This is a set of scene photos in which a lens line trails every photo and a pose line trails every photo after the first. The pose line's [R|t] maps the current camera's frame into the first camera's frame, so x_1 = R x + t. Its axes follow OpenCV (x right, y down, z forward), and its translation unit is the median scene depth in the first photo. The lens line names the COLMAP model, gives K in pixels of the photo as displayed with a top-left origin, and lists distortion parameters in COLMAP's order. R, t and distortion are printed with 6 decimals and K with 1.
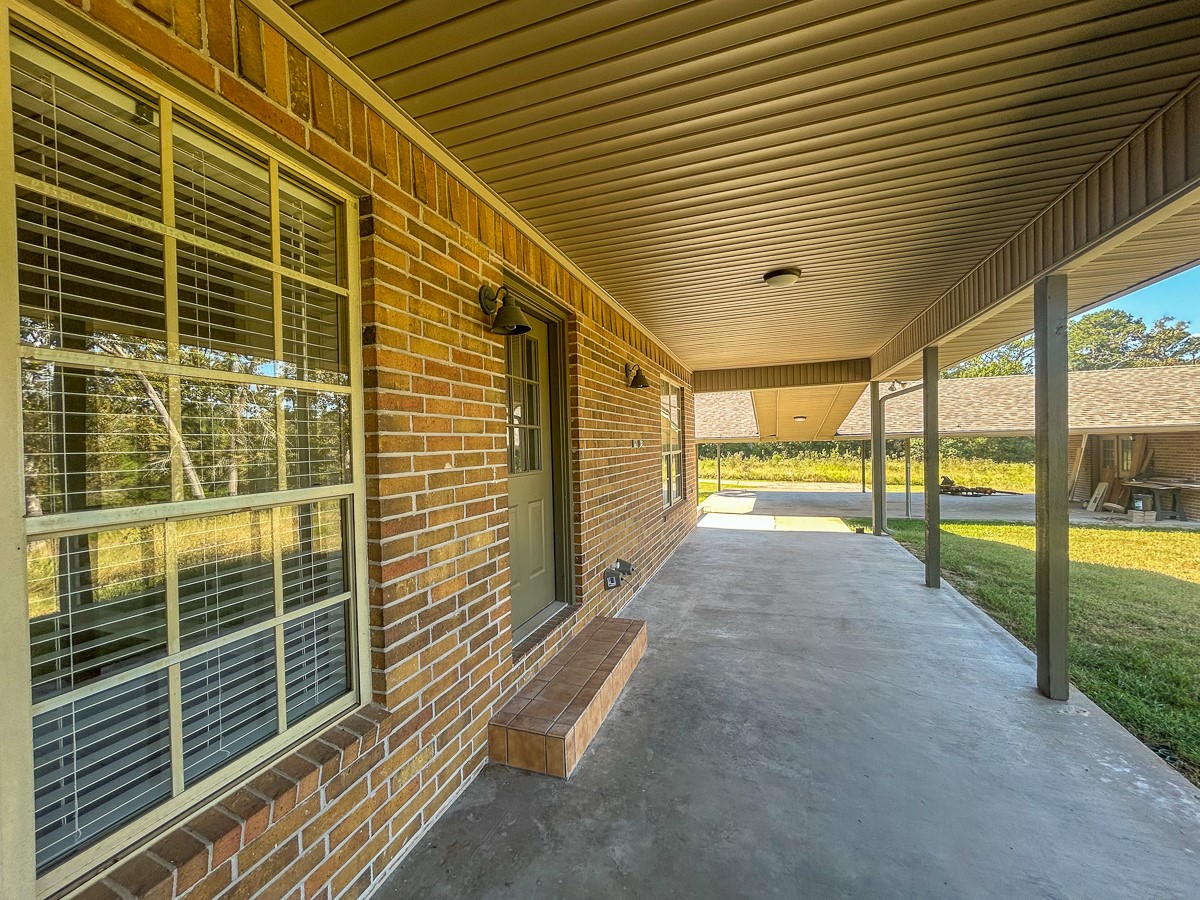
lens RADIAL K [[489.2, 0, 602.6], [0, 489.2, 454.7], [0, 0, 1]] dist [0.001023, 0.000045]
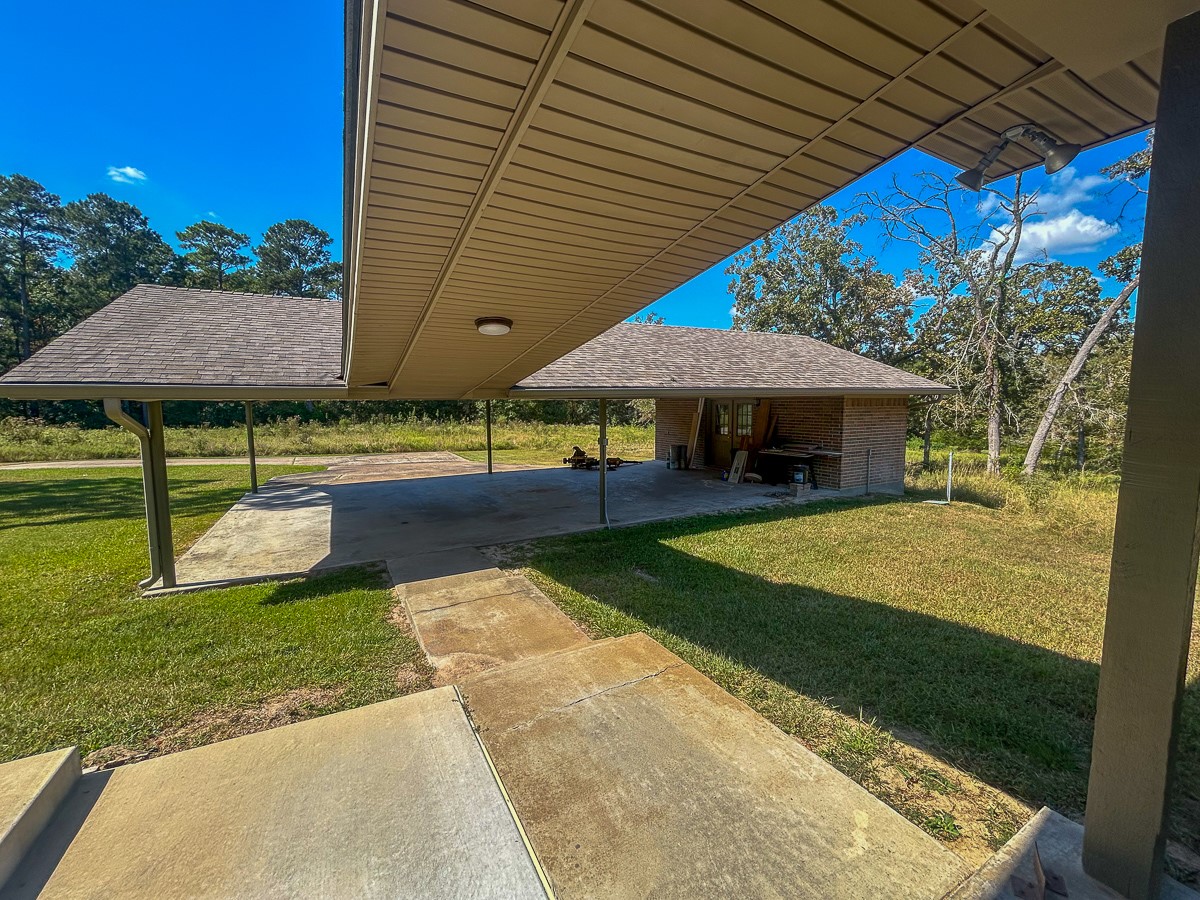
lens RADIAL K [[489.2, 0, 595.4], [0, 489.2, 448.9], [0, 0, 1]] dist [0.001023, 0.000045]
pose [[0.680117, -0.053465, 0.731151, 0.067793], [0.006531, 0.997739, 0.066884, -0.004002], [-0.733074, -0.040714, 0.678929, 0.239326]]
